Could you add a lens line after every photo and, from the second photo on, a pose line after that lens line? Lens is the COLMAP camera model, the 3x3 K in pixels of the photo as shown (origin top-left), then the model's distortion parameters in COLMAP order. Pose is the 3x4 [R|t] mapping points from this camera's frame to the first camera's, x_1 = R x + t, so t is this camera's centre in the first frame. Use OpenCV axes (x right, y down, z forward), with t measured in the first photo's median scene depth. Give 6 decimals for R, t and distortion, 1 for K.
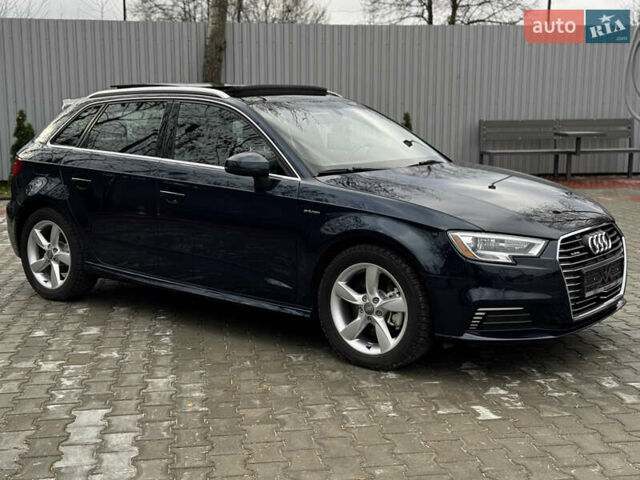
lens RADIAL K [[895.6, 0, 314.3], [0, 895.6, 240.6], [0, 0, 1]] dist [0.129893, 0.000000]
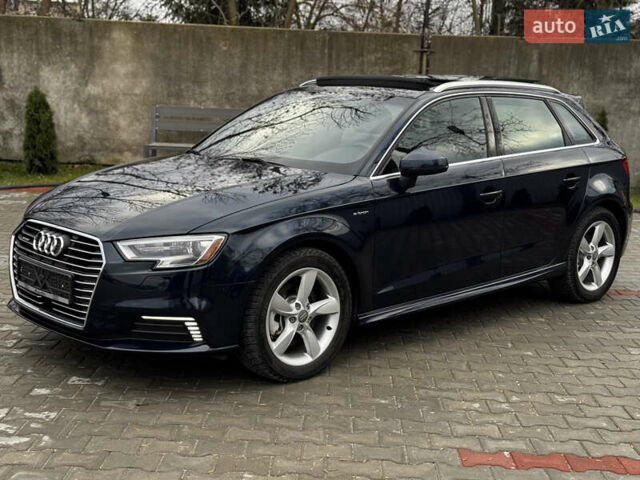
lens RADIAL K [[895.6, 0, 317.8], [0, 895.6, 240.2], [0, 0, 1]] dist [0.129893, 0.000000]
pose [[-0.167891, 0.169831, -0.971066, 1.188797], [-0.180483, 0.963104, 0.199643, -0.238582], [0.969143, 0.208779, -0.131045, 1.425173]]
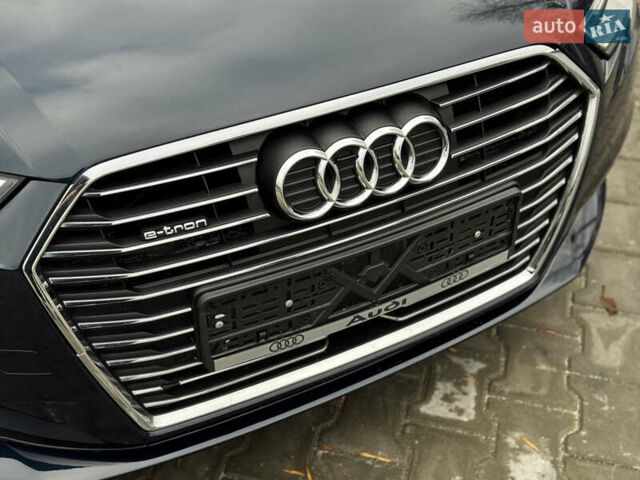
lens RADIAL K [[895.6, 0, 314.0], [0, 895.6, 241.6], [0, 0, 1]] dist [0.129893, 0.000000]
pose [[0.919811, 0.256480, -0.296927, 0.395336], [-0.079142, 0.862493, 0.499842, -0.110522], [0.384297, -0.436261, 0.813629, 0.799031]]
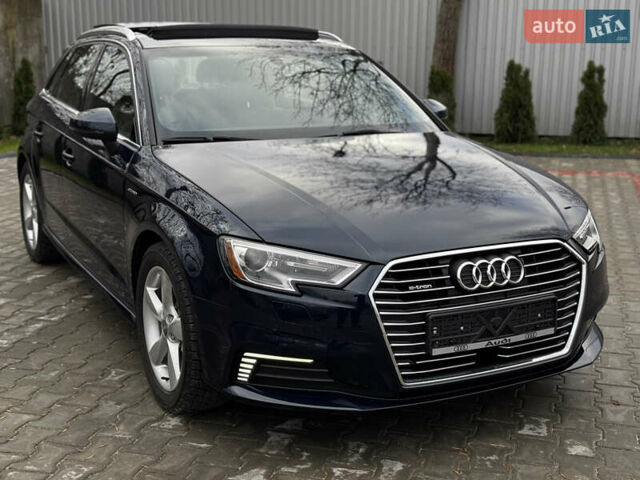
lens RADIAL K [[895.6, 0, 317.5], [0, 895.6, 237.0], [0, 0, 1]] dist [0.129893, 0.000000]
pose [[0.909921, 0.094446, -0.403886, 0.473510], [-0.071797, 0.994896, 0.070898, -0.061620], [0.408521, -0.035513, 0.912058, 0.376221]]
